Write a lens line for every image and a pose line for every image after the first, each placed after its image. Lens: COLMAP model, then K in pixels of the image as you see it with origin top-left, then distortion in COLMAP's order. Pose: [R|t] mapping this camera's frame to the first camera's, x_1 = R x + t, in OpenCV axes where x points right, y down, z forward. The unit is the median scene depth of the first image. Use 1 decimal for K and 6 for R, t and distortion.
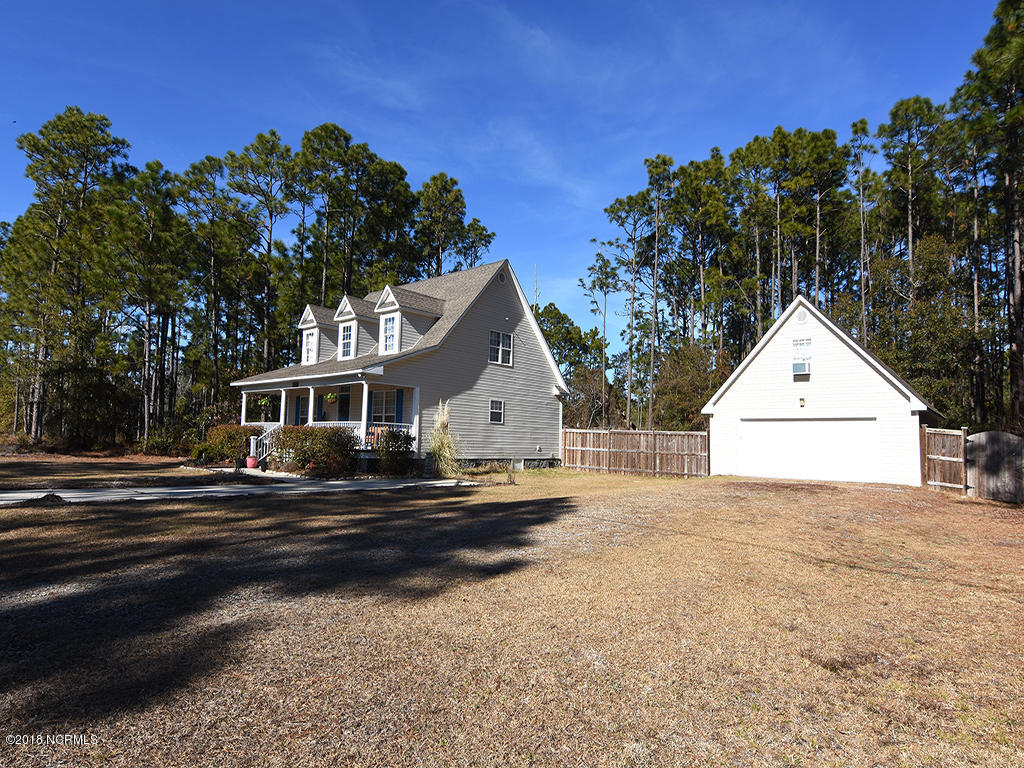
lens RADIAL K [[588.5, 0, 512.0], [0, 588.5, 384.0], [0, 0, 1]] dist [0.000221, -0.000450]
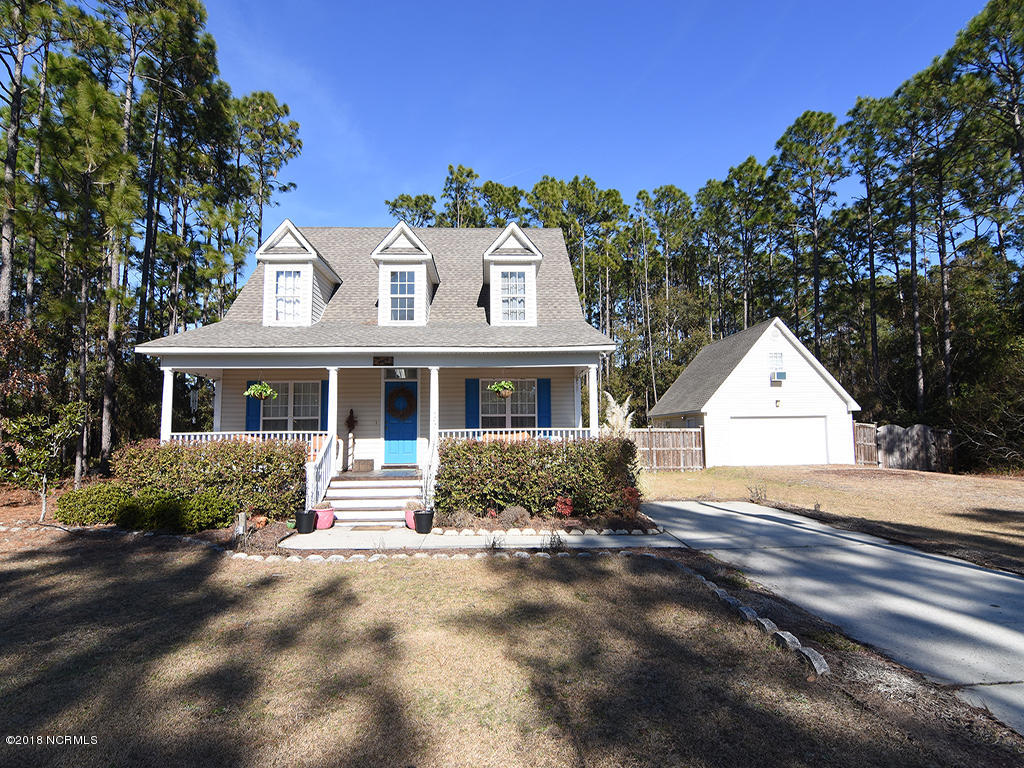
lens RADIAL K [[493.7, 0, 508.4], [0, 493.7, 394.2], [0, 0, 1]] dist [-0.002329, -0.000637]
pose [[0.730287, 0.021947, 0.682787, -0.546615], [-0.037600, 0.999260, 0.008096, 0.021343], [-0.682105, -0.031585, 0.730572, 0.542703]]
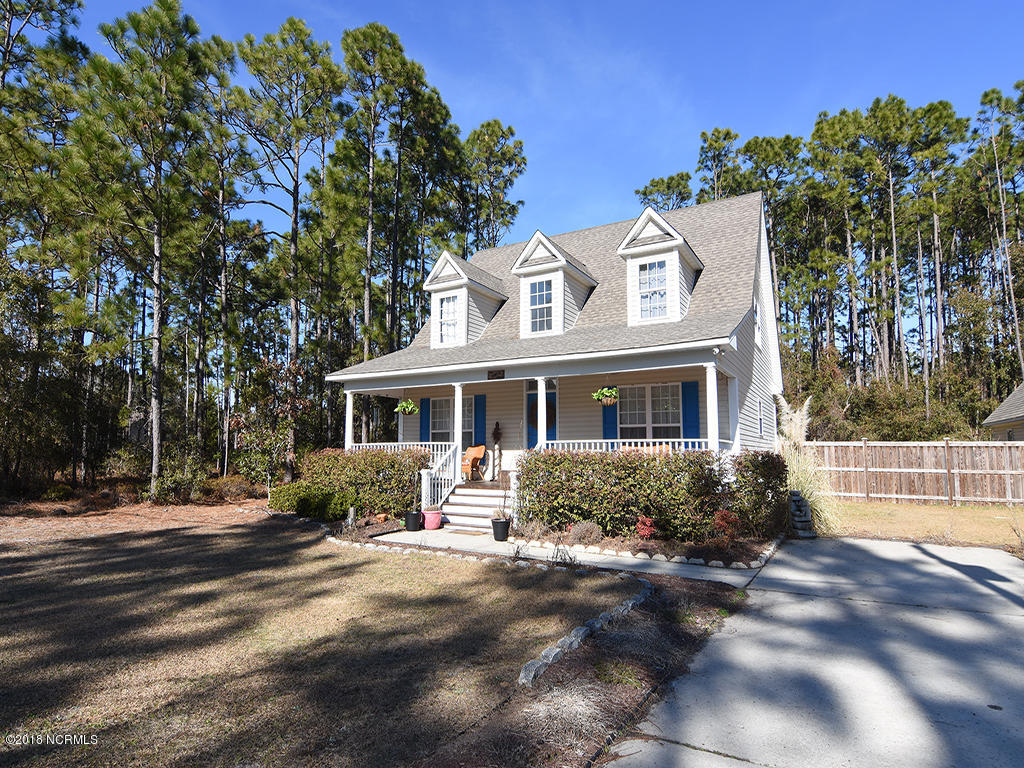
lens RADIAL K [[568.8, 0, 512.0], [0, 568.8, 384.0], [0, 0, 1]] dist [-0.002546, -0.001862]
pose [[0.980084, -0.002873, 0.198562, -0.425609], [0.006210, 0.999850, -0.016188, 0.017272], [-0.198485, 0.017099, 0.979955, 0.427891]]
